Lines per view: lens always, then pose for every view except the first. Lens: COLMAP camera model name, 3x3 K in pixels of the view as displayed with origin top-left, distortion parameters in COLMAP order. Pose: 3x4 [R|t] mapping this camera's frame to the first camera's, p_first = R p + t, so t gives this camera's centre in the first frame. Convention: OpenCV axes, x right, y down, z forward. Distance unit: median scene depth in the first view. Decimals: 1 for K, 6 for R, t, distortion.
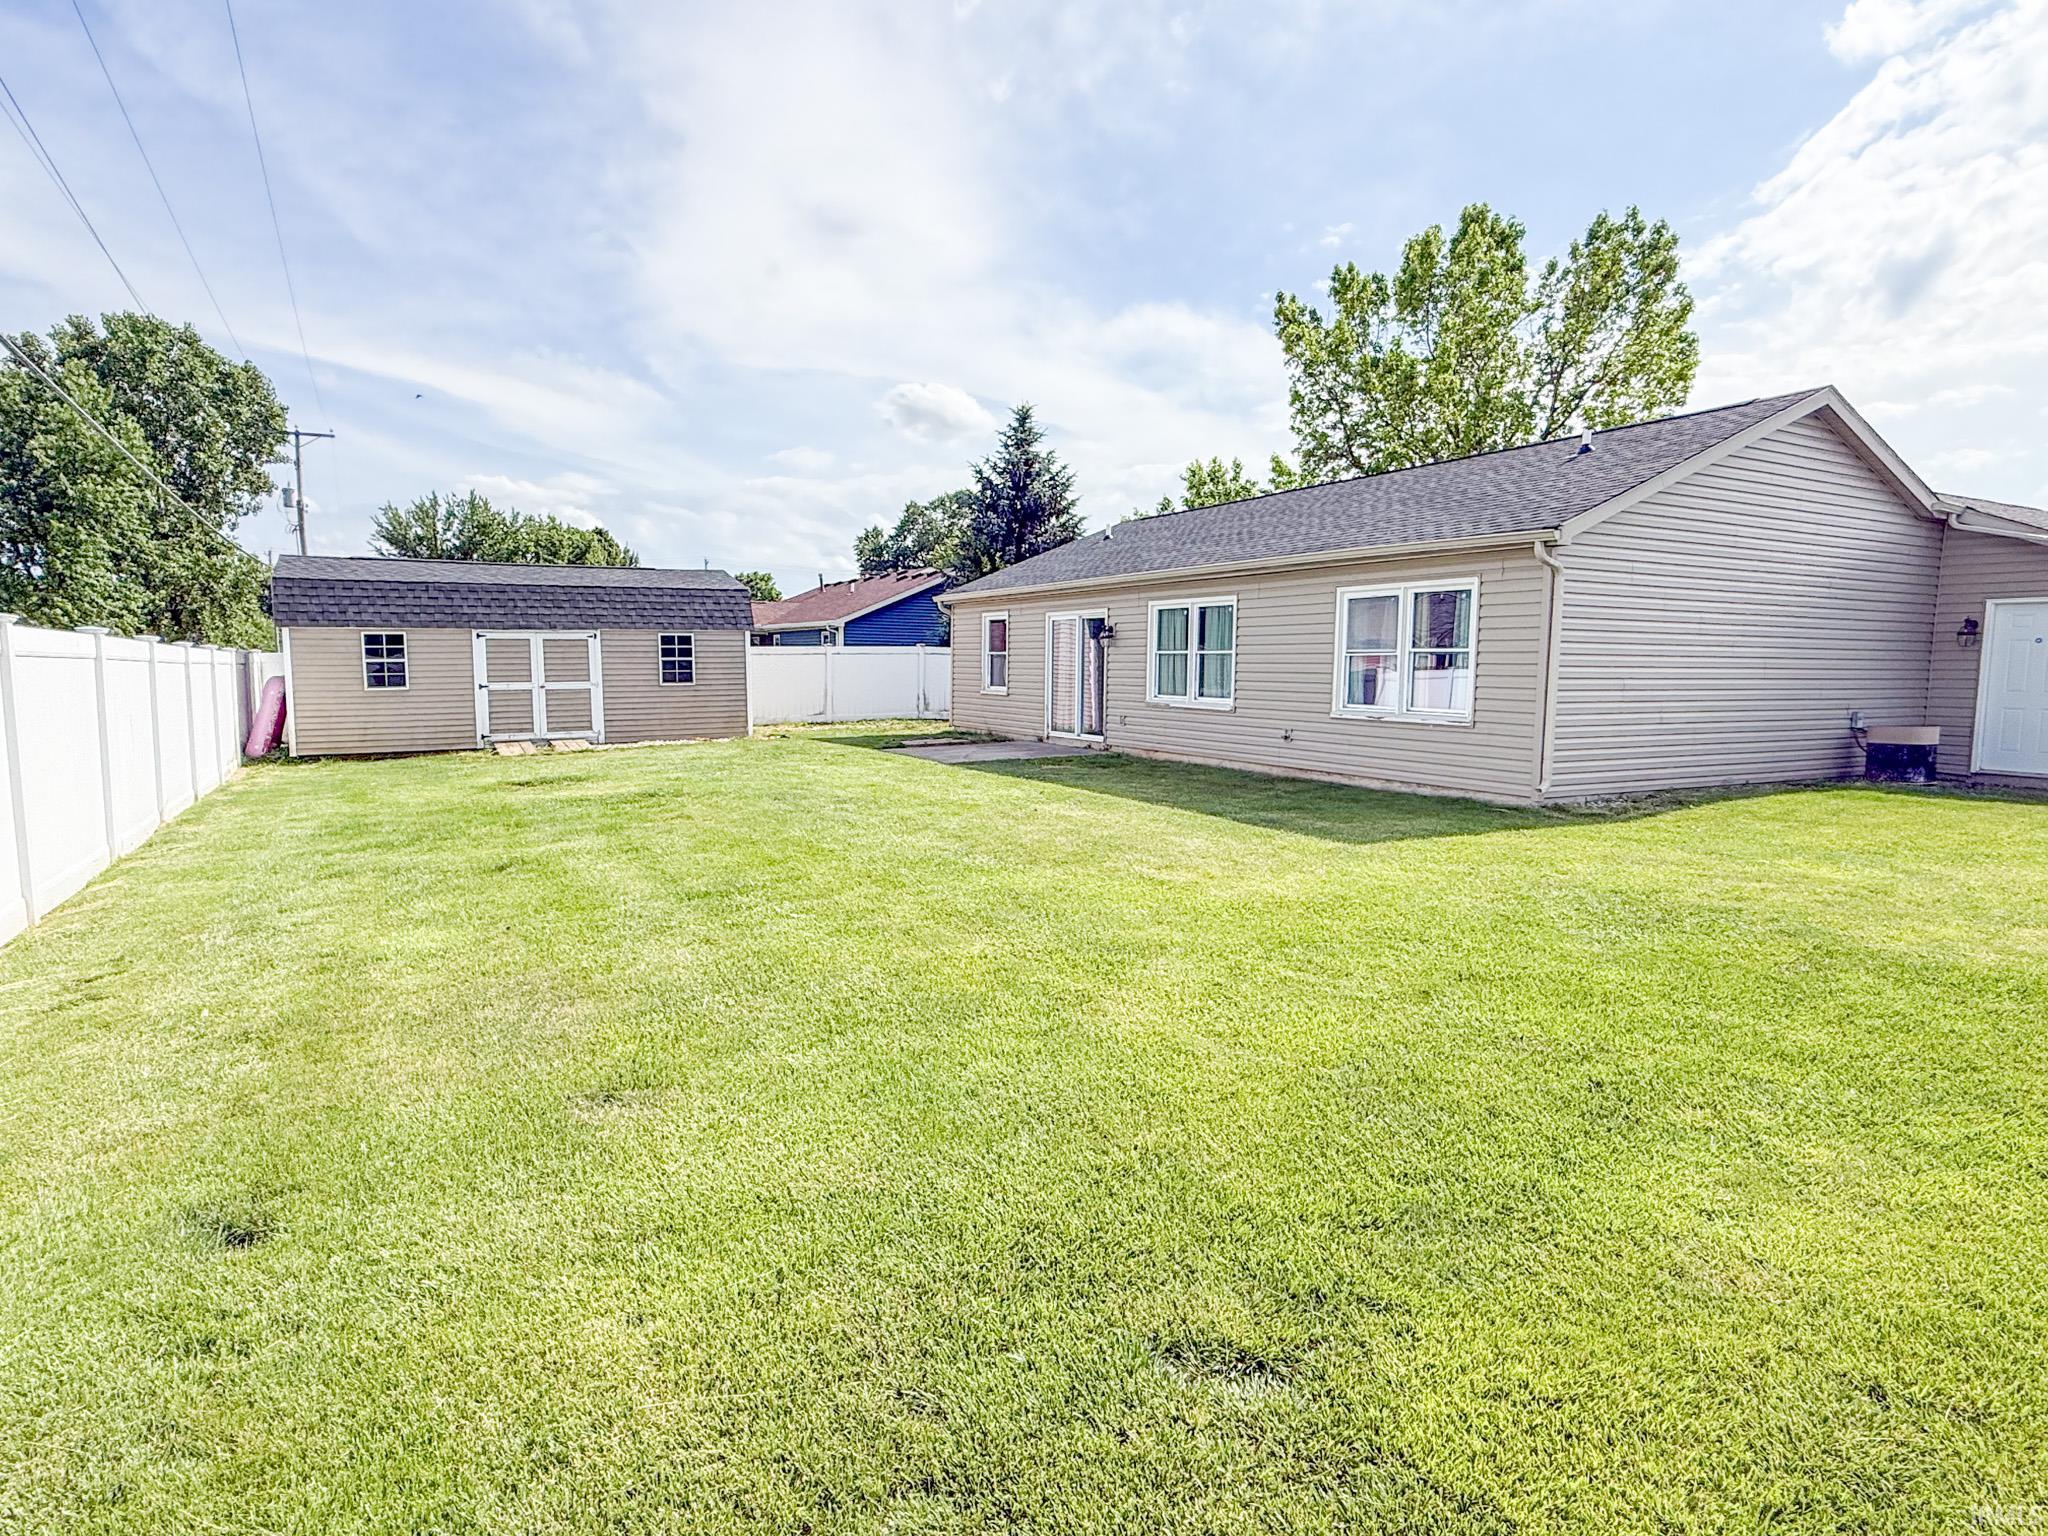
lens RADIAL K [[1149.2, 0, 1023.5], [0, 1149.2, 772.9], [0, 0, 1]] dist [-0.002085, 0.000128]
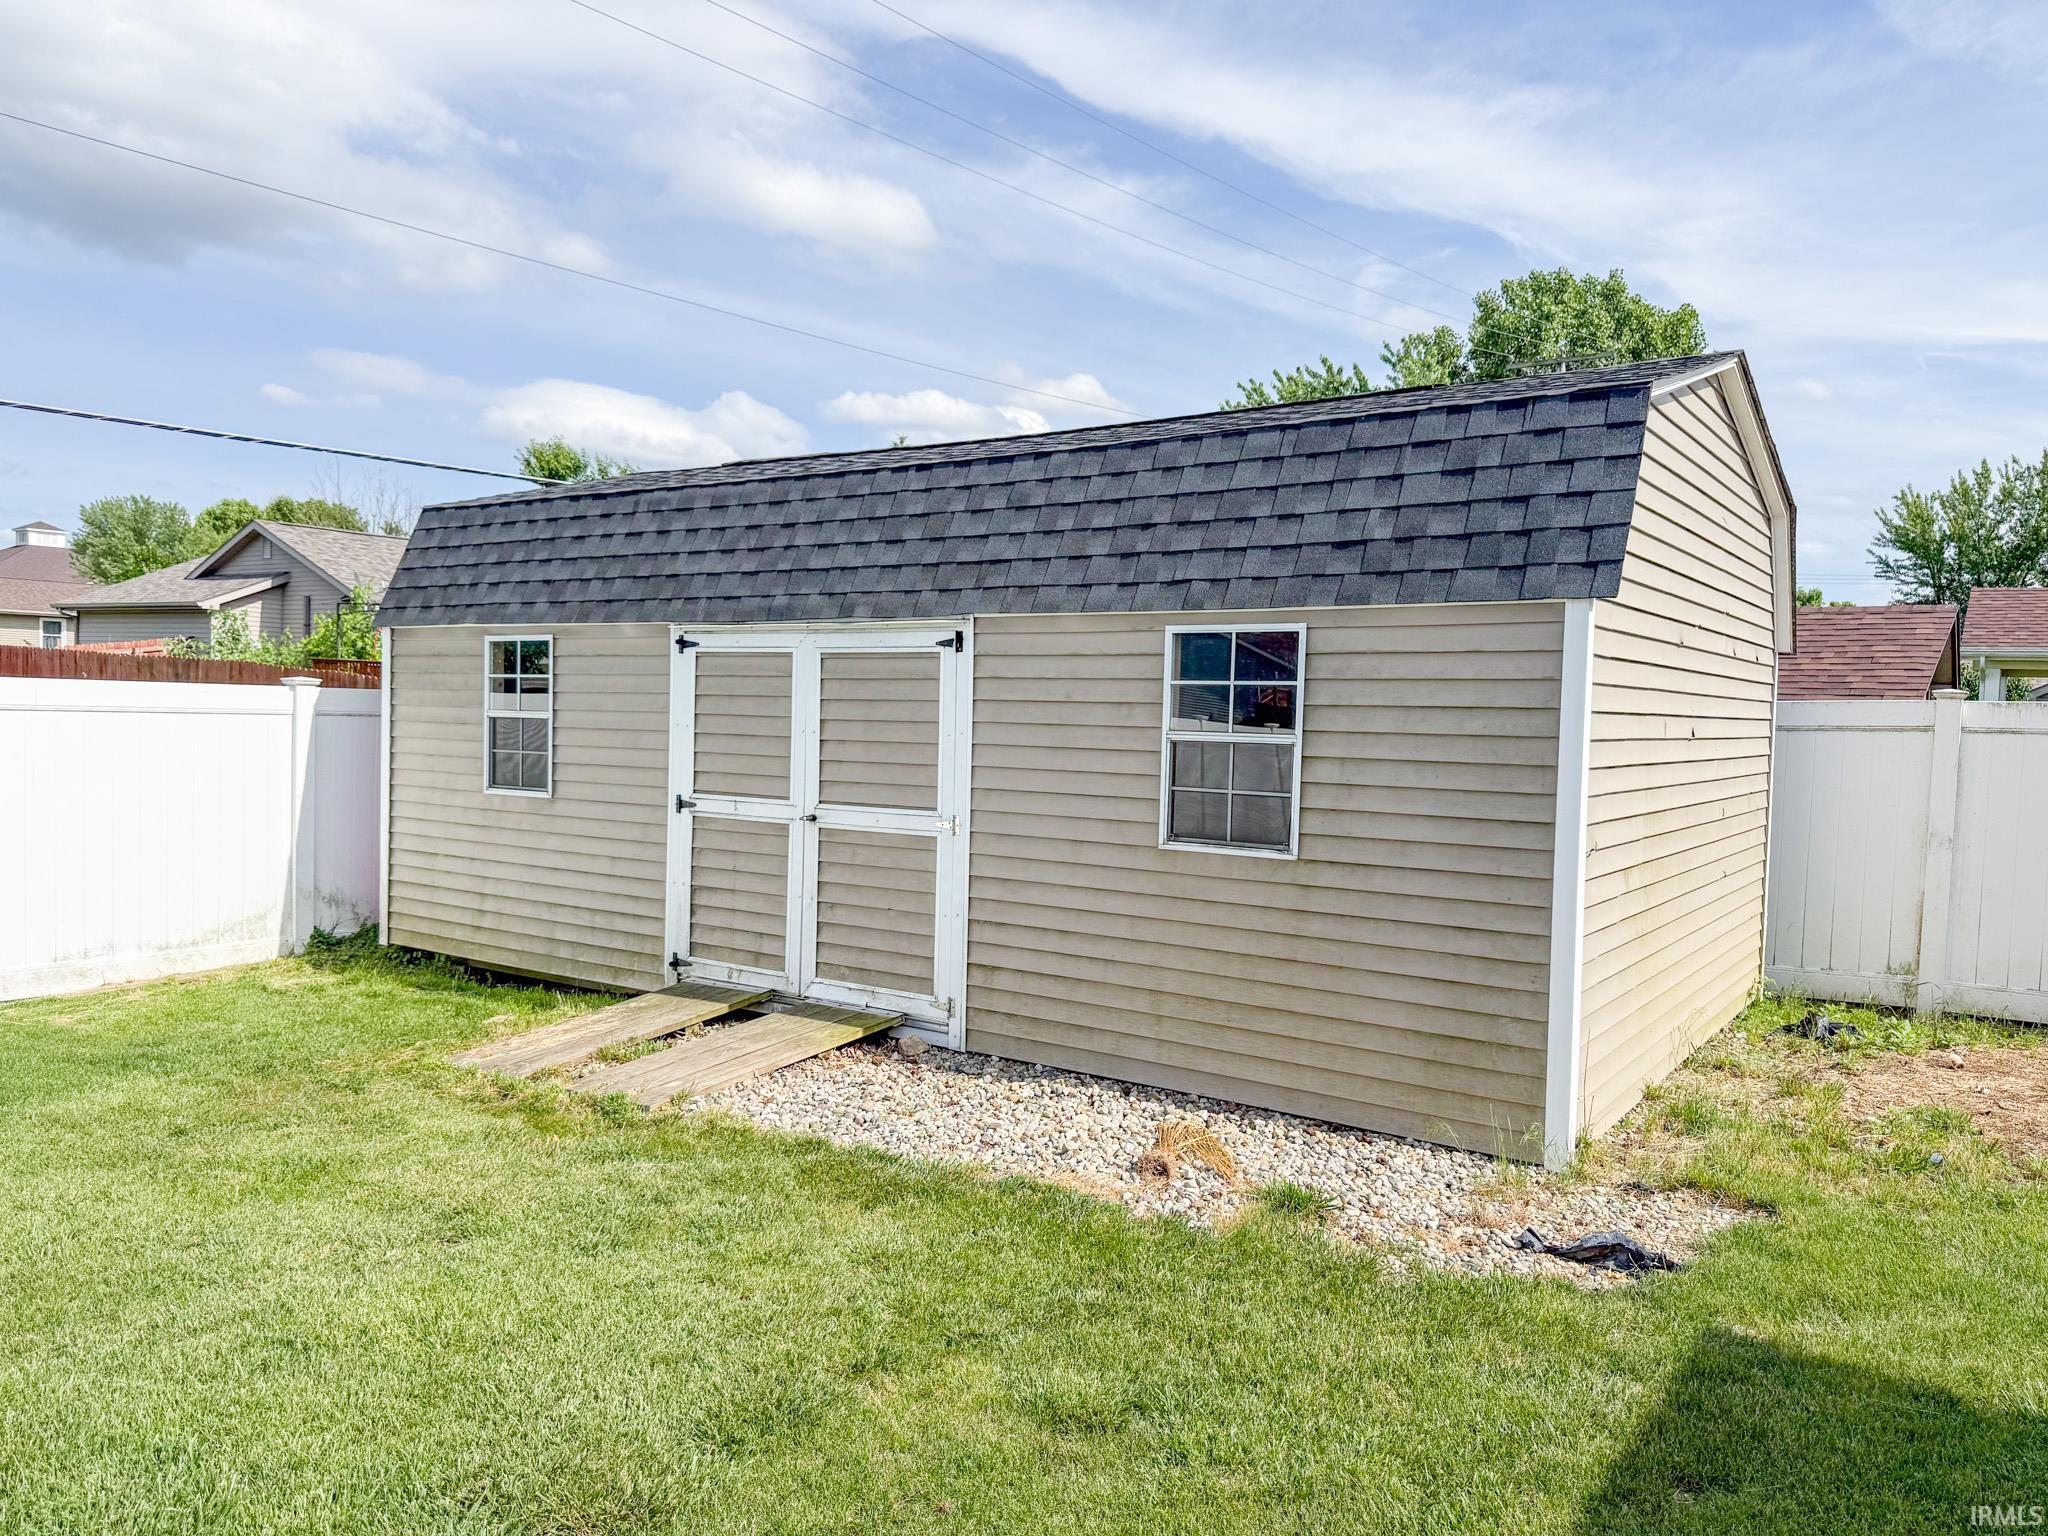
lens RADIAL K [[1454.5, 0, 1027.6], [0, 1454.5, 779.5], [0, 0, 1]] dist [0.040795, -0.004042]
pose [[0.423863, 0.056600, -0.903956, -0.067032], [-0.119388, 0.992828, 0.006184, -0.091910], [0.897823, 0.105300, 0.427580, 0.879132]]
